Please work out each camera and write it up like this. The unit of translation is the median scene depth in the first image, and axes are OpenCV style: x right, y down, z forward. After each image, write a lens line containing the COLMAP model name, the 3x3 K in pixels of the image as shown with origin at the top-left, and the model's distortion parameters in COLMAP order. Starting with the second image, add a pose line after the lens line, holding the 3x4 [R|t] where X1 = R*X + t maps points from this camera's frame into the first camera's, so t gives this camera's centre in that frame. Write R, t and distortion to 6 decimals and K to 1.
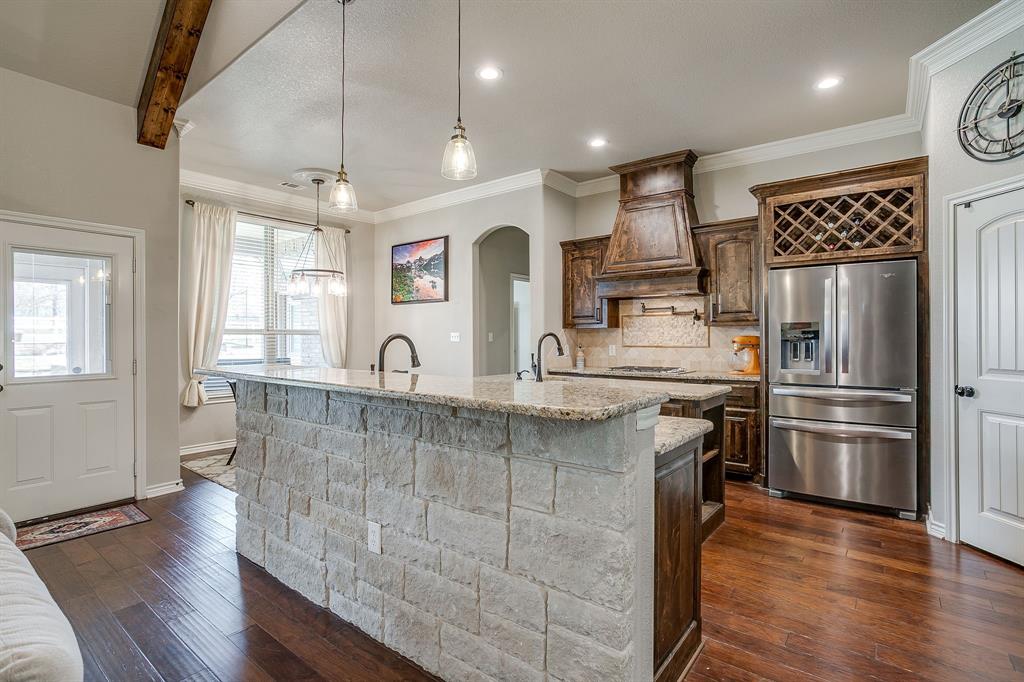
lens RADIAL K [[492.3, 0, 508.0], [0, 492.3, 334.1], [0, 0, 1]] dist [-0.024393, 0.011317]
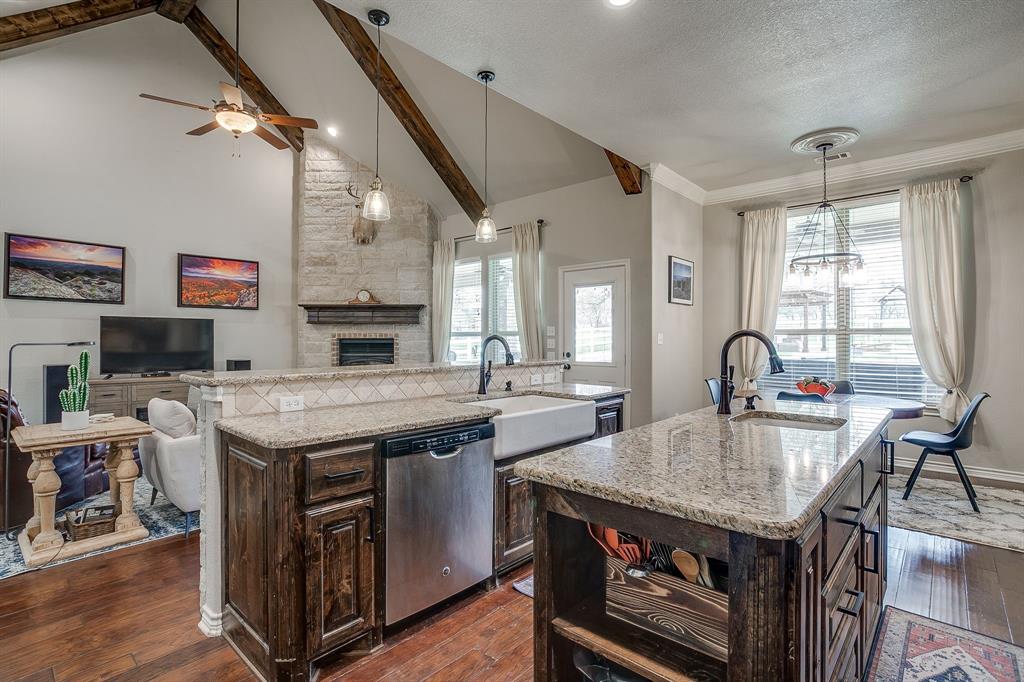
lens RADIAL K [[492.3, 0, 516.6], [0, 492.3, 336.6], [0, 0, 1]] dist [-0.024393, 0.011317]
pose [[-0.045703, -0.012223, -0.998880, 0.480028], [0.003887, 0.999915, -0.012413, 0.015274], [0.998947, -0.004450, -0.045652, 0.567823]]
